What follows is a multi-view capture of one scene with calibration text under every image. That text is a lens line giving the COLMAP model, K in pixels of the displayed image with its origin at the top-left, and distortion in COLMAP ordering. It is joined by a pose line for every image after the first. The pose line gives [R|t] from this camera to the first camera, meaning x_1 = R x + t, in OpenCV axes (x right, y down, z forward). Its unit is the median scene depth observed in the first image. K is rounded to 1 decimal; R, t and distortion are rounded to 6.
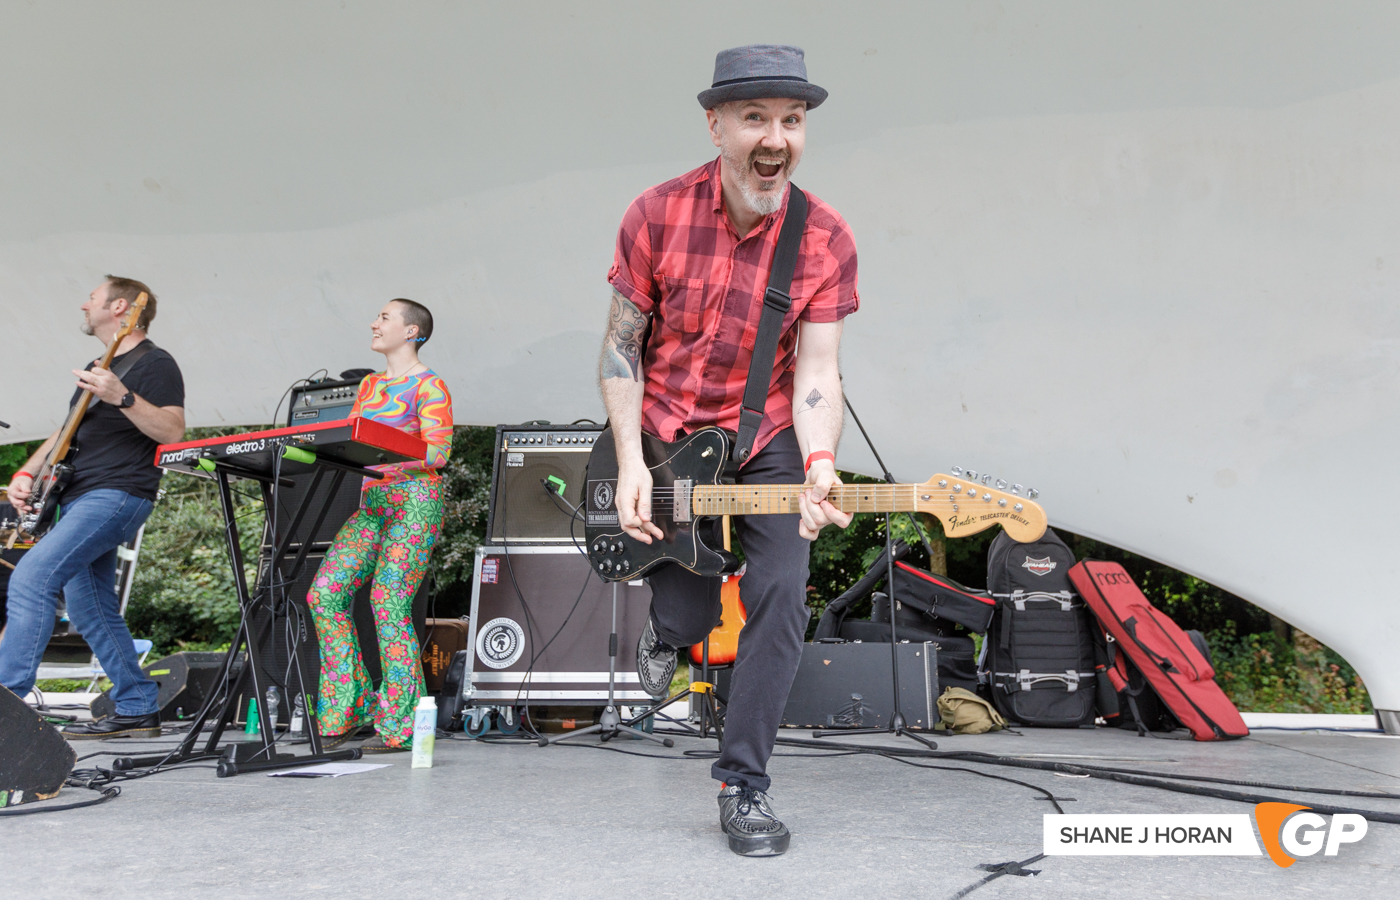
lens RADIAL K [[807.1, 0, 704.8], [0, 807.1, 412.3], [0, 0, 1]] dist [-0.001624, -0.000034]
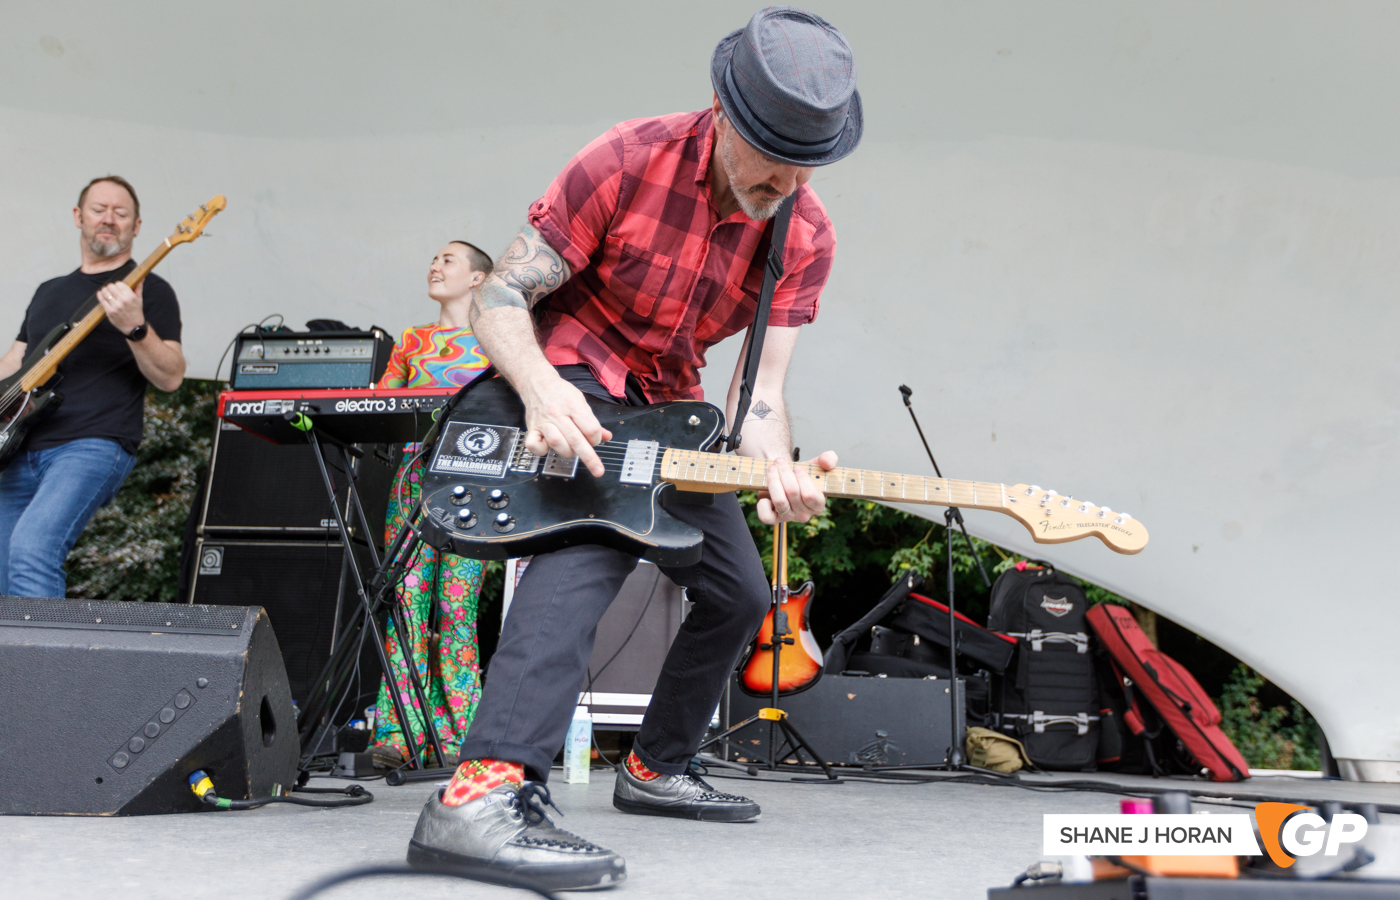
lens RADIAL K [[980.1, 0, 656.9], [0, 980.1, 449.5], [0, 0, 1]] dist [-0.004518, -0.003098]
pose [[0.972353, 0.090239, 0.215375, -0.332866], [-0.097044, 0.995054, 0.021211, 0.025156], [-0.212396, -0.041526, 0.976301, -0.040052]]
